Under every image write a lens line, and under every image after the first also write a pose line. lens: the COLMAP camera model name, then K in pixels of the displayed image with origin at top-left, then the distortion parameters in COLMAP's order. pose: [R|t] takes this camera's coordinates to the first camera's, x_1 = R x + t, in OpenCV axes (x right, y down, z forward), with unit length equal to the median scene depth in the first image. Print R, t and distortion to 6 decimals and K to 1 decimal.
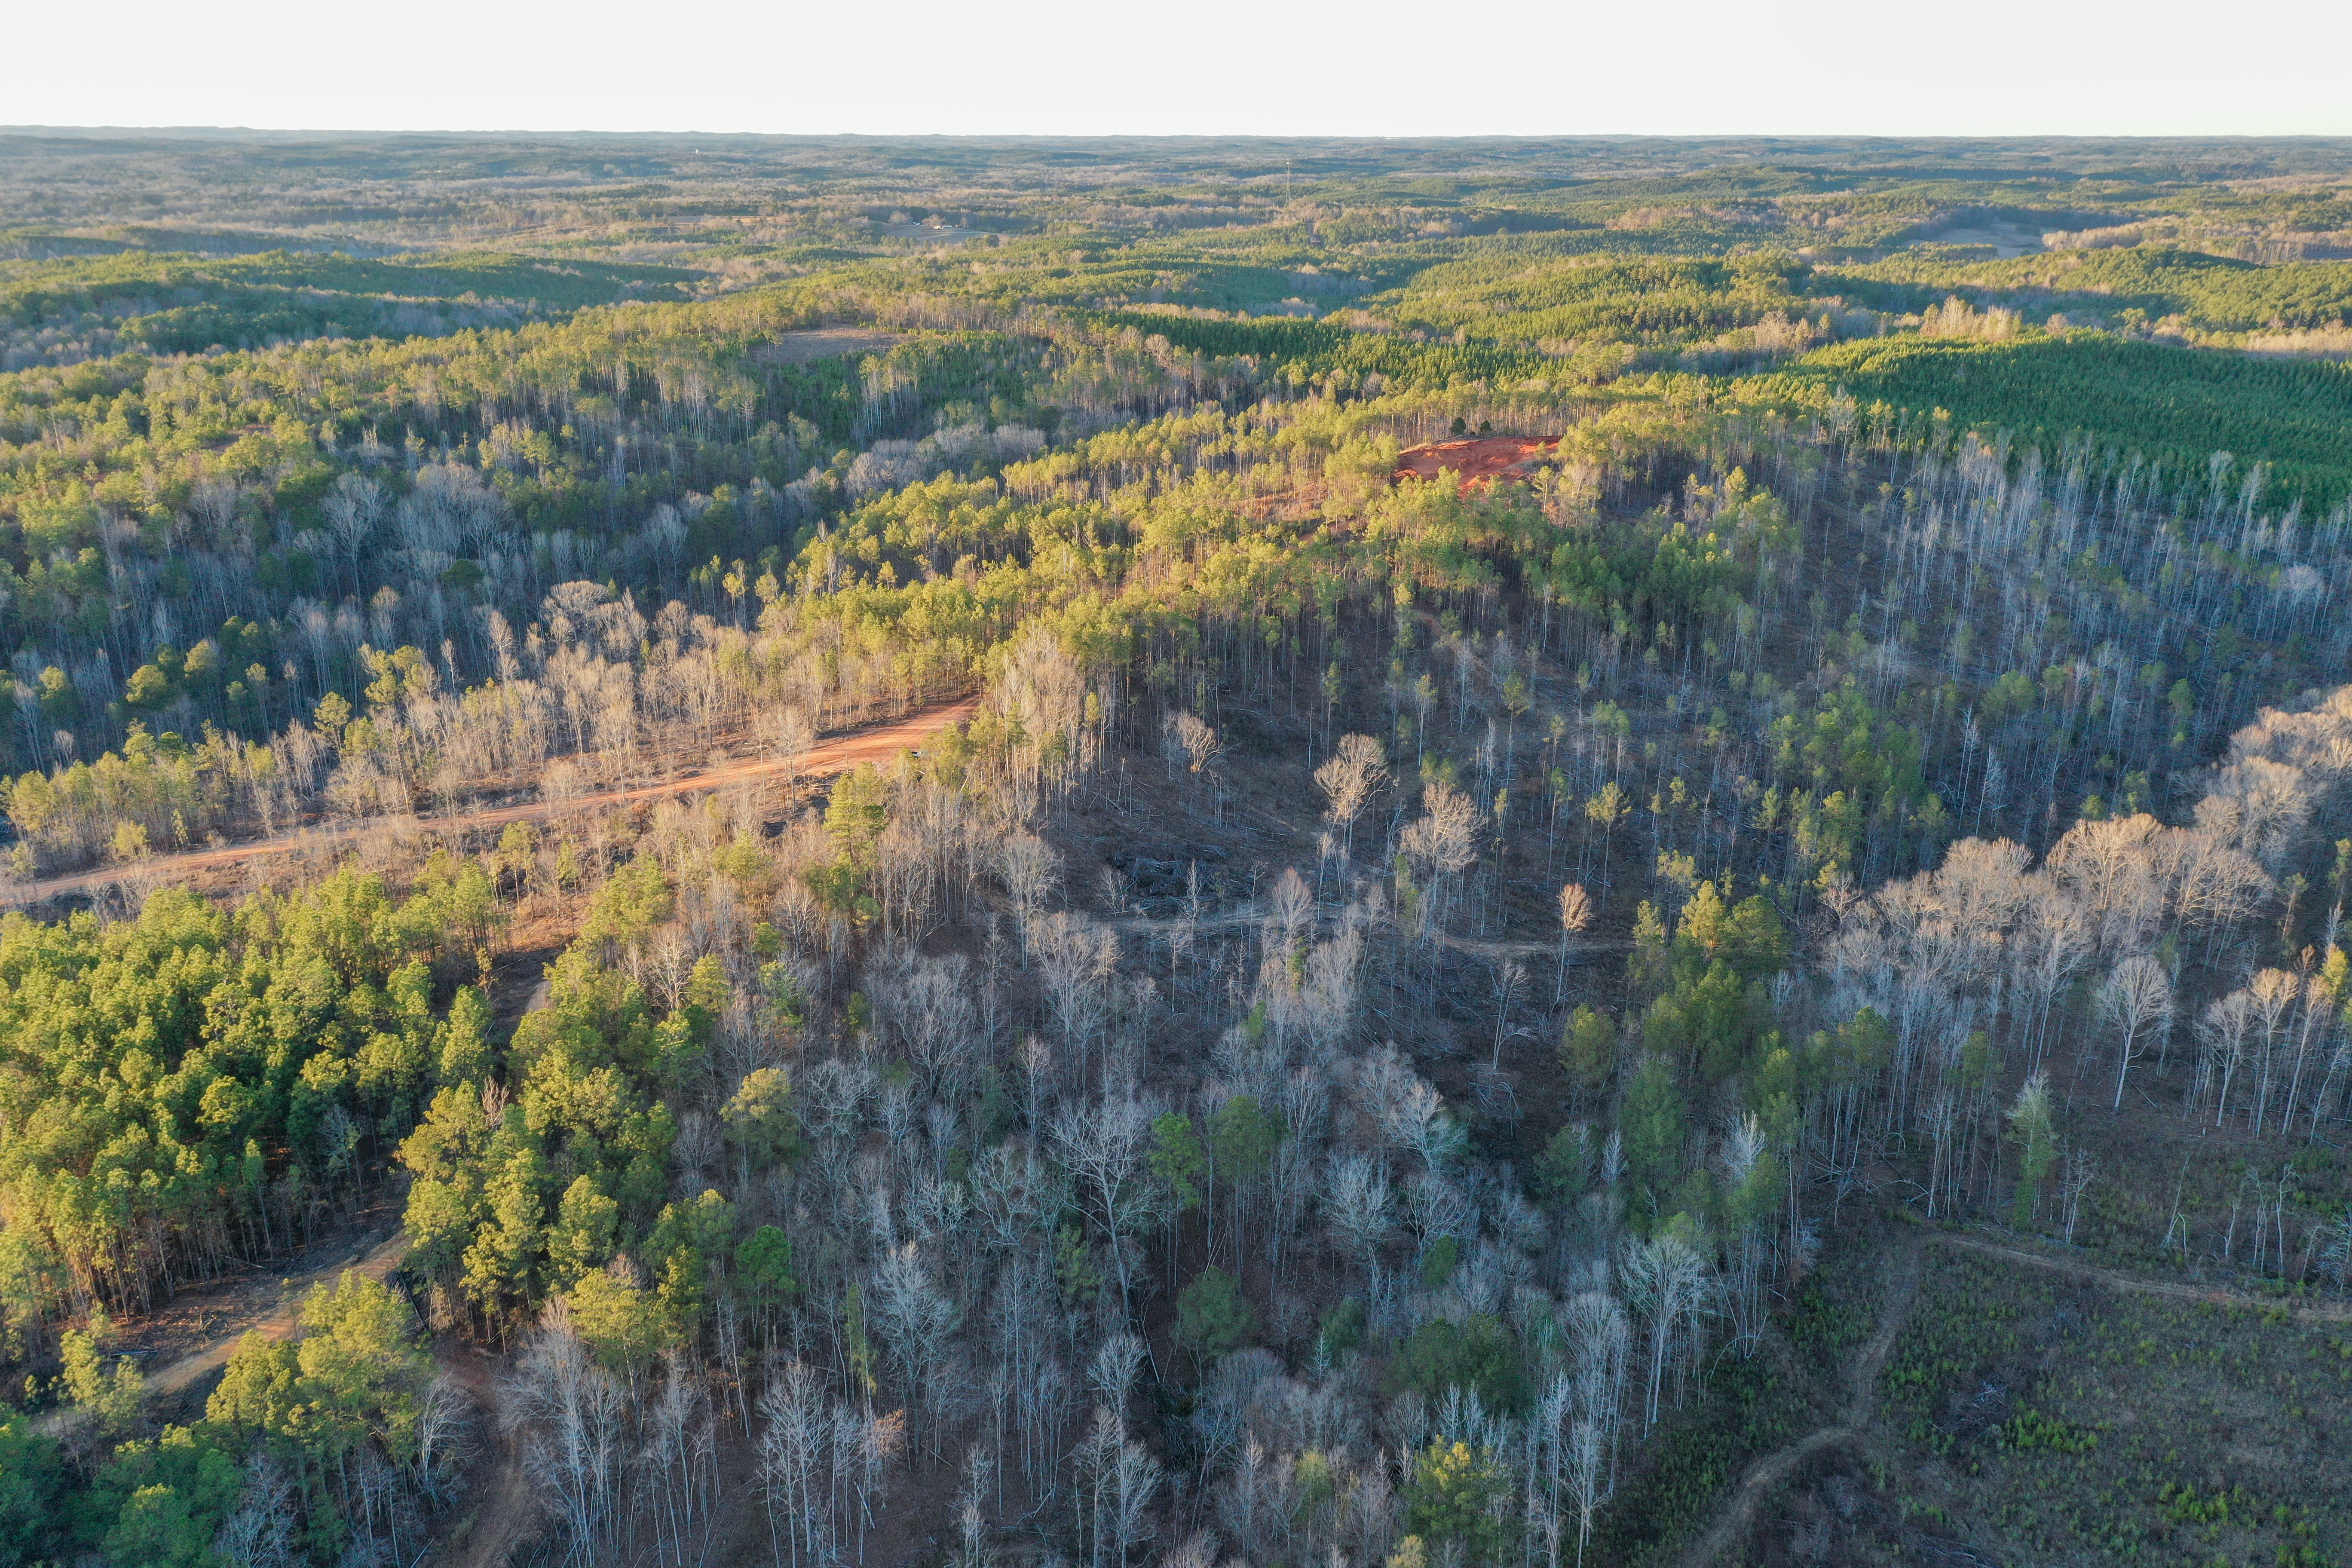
lens RADIAL K [[1853.2, 0, 1177.7], [0, 1853.2, 778.0], [0, 0, 1]] dist [0.009828, -0.001990]
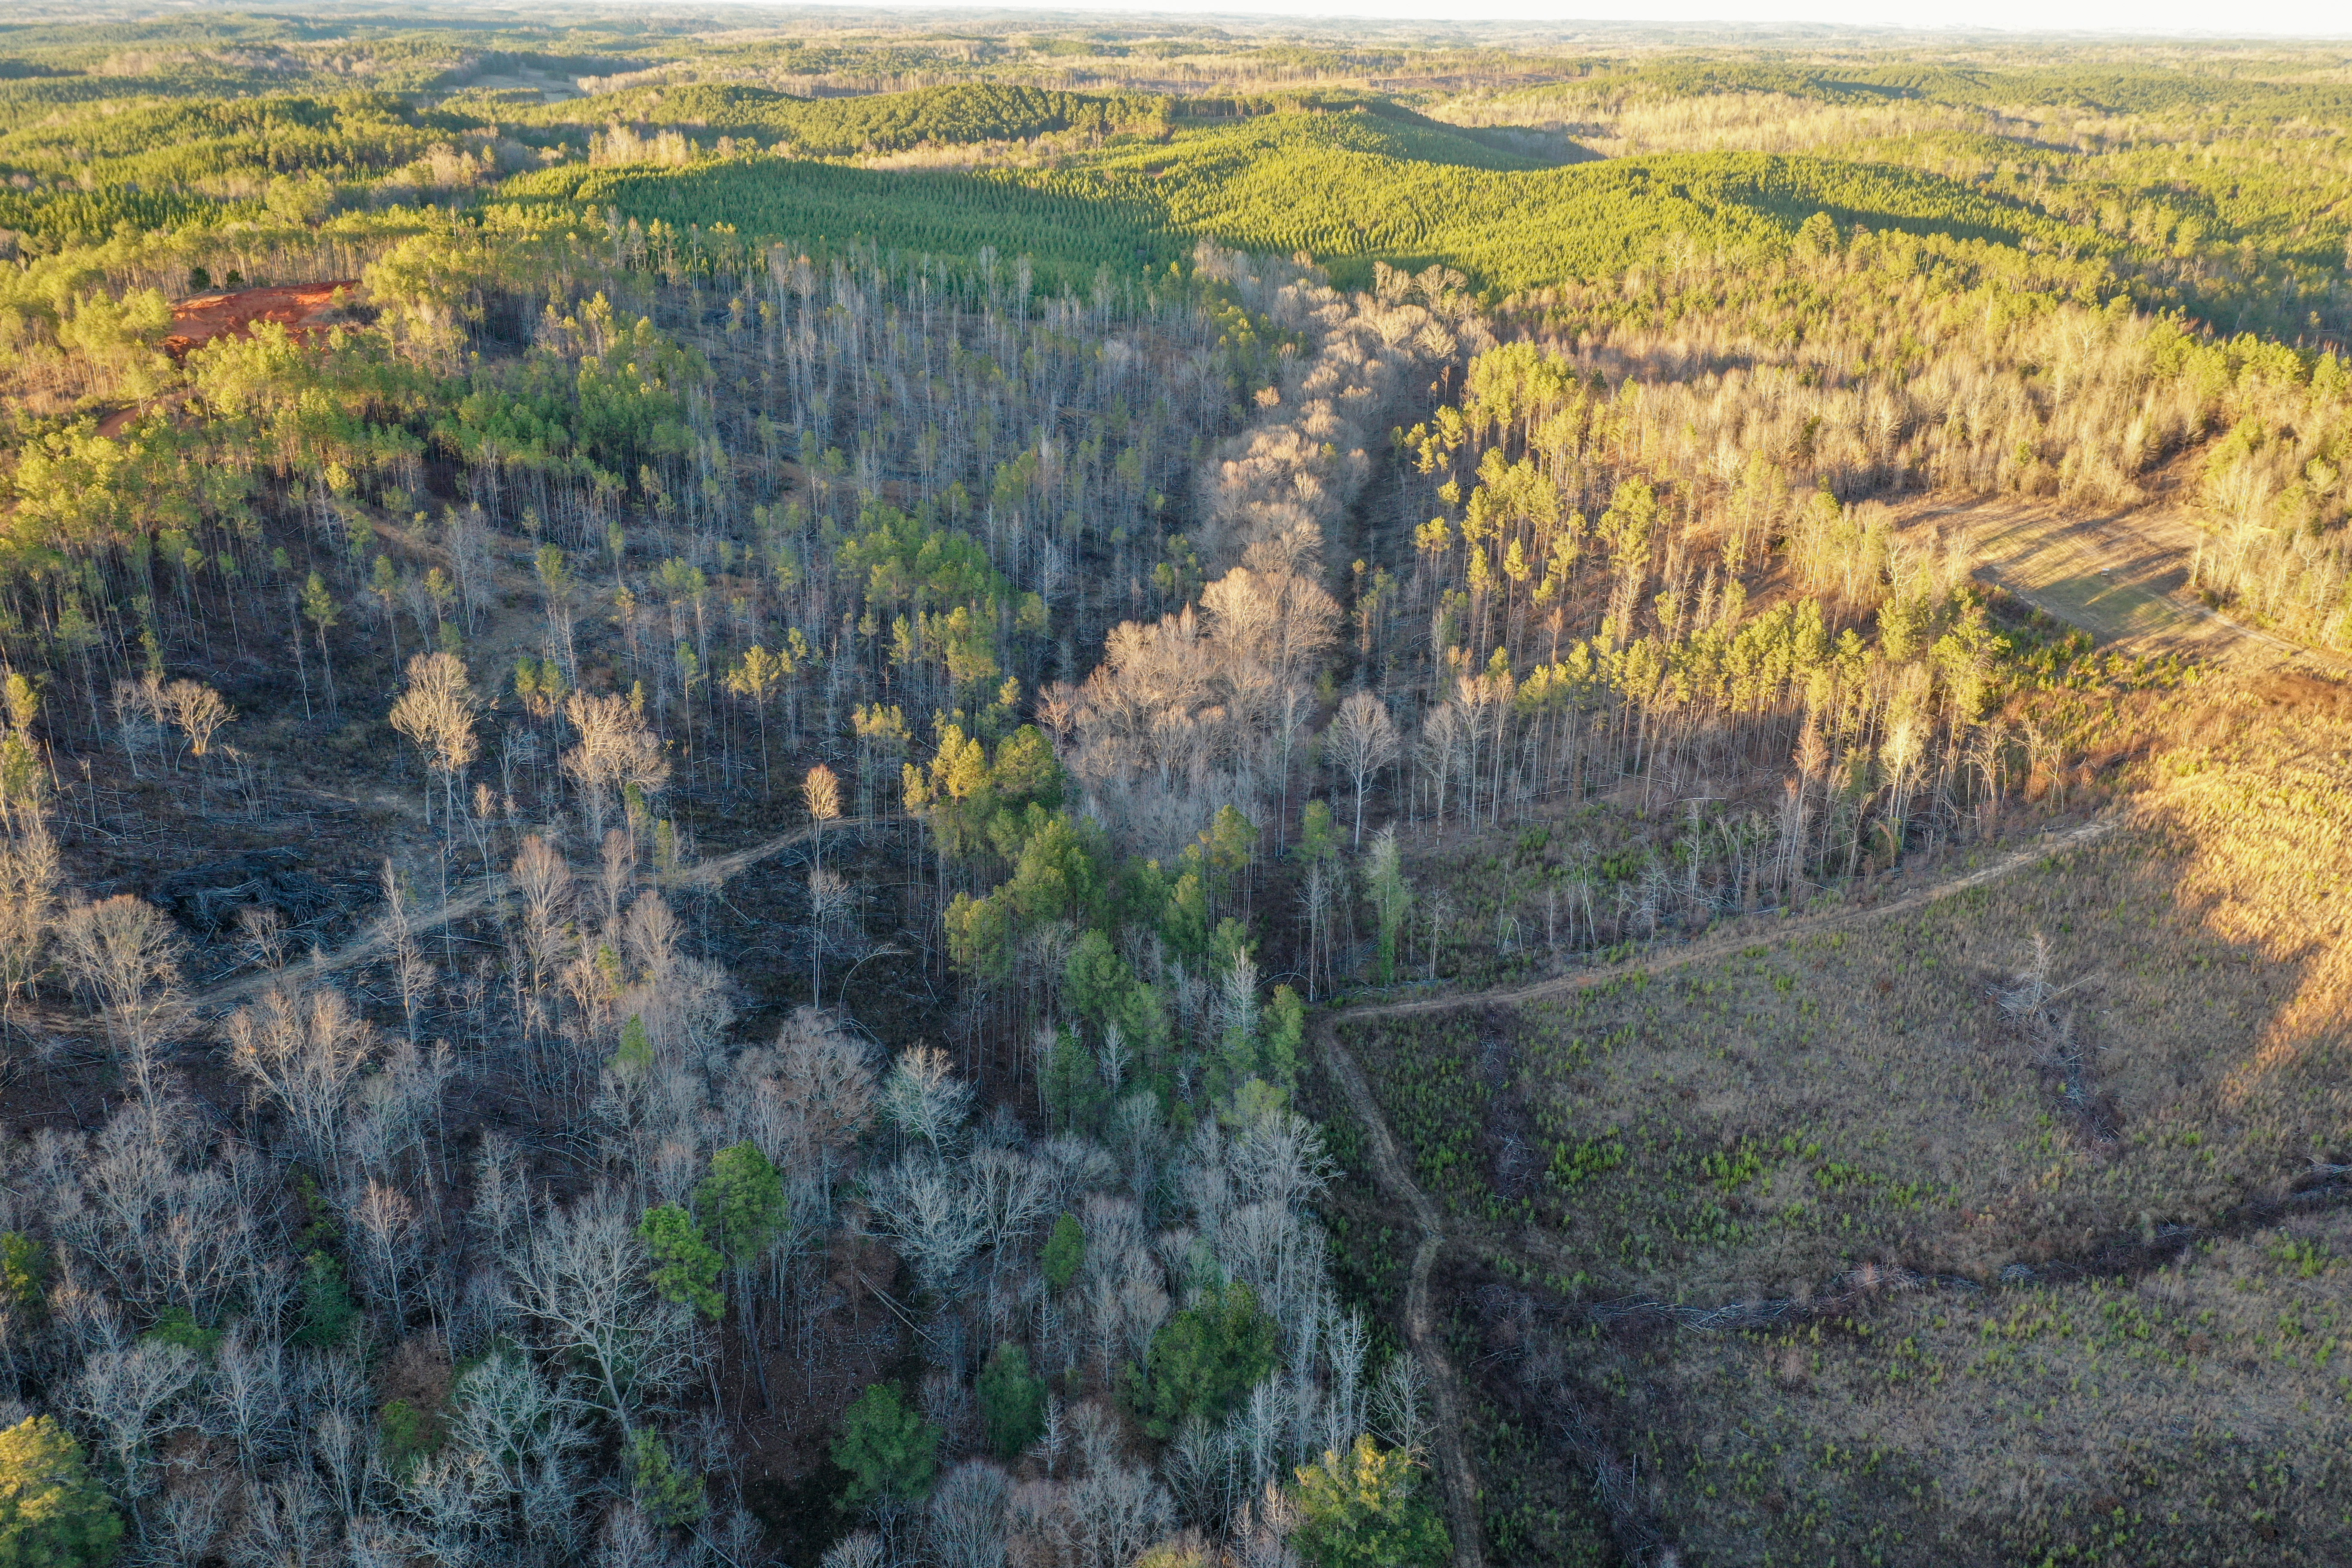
lens RADIAL K [[1848.2, 0, 1165.3], [0, 1848.2, 777.8], [0, 0, 1]] dist [0.010186, 0.001119]
pose [[0.736358, -0.247365, 0.629751, -0.059505], [0.203927, 0.968629, 0.142027, -0.007354], [-0.645128, 0.023840, 0.763702, 0.082623]]
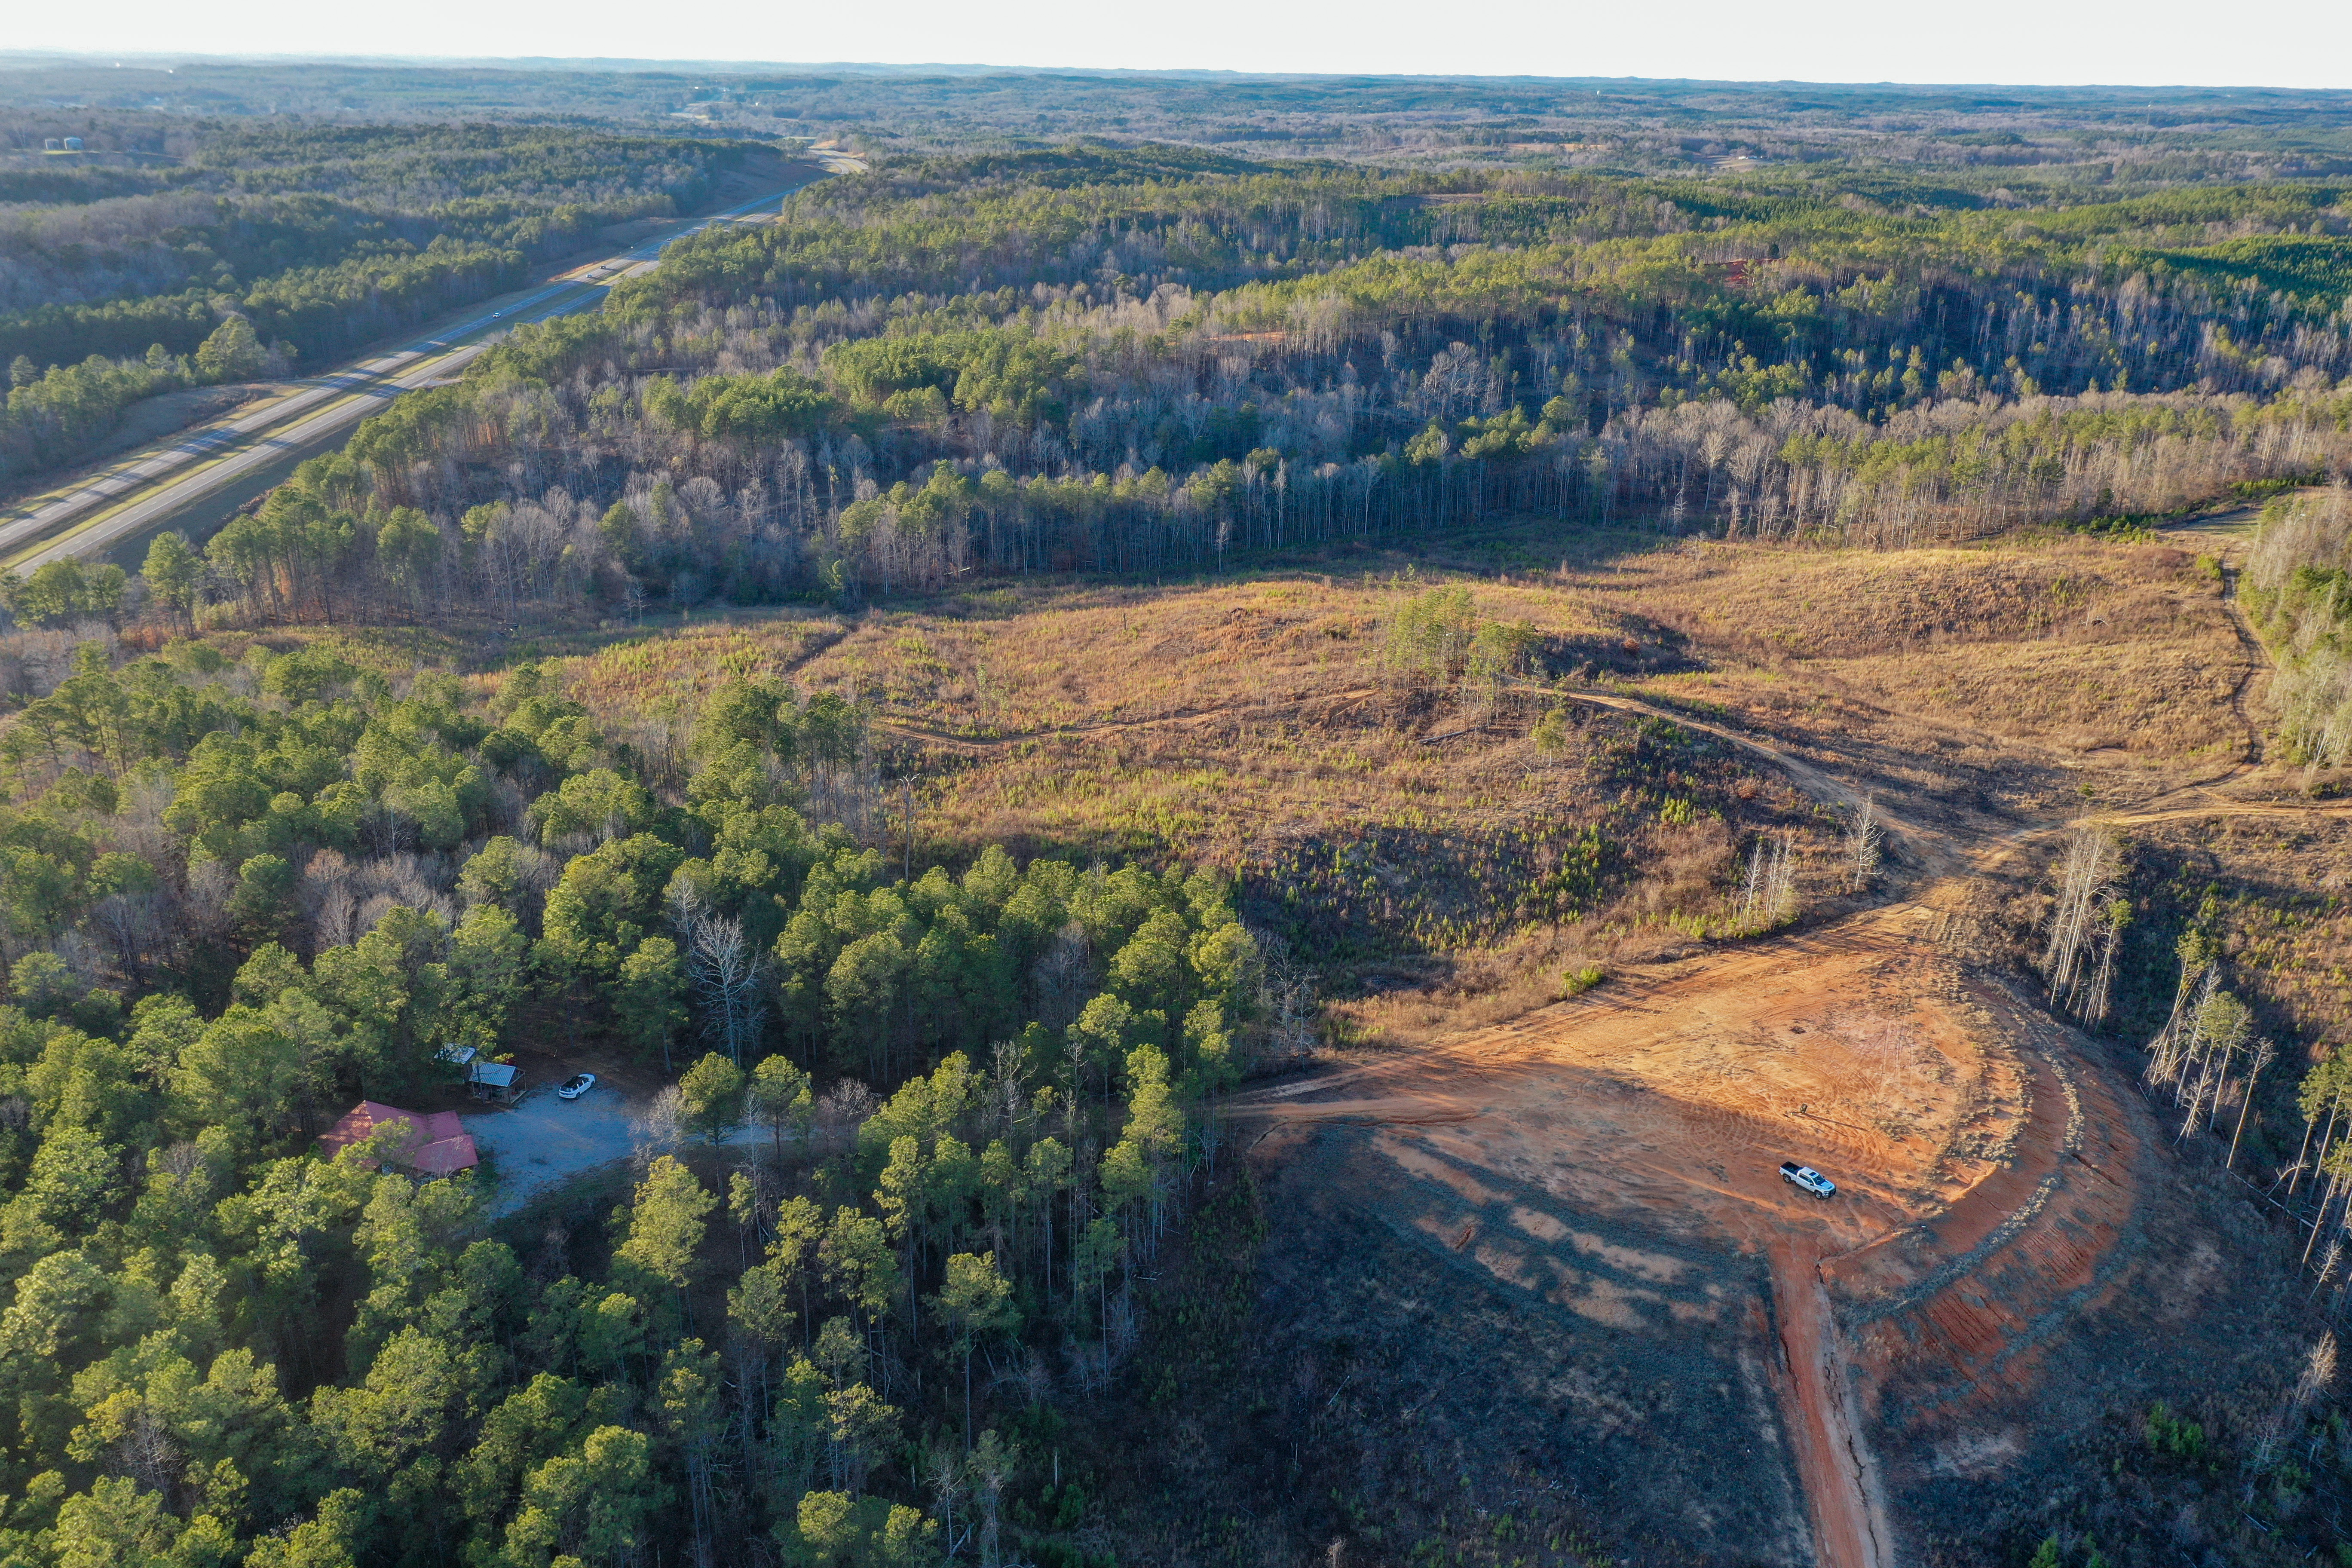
lens RADIAL K [[1861.1, 0, 1175.4], [0, 1861.1, 807.0], [0, 0, 1]] dist [-0.000898, 0.002964]
pose [[0.889236, 0.175533, -0.422431, 0.266765], [-0.159462, 0.984471, 0.073402, 0.129902], [0.428756, 0.002090, 0.903418, -0.323889]]
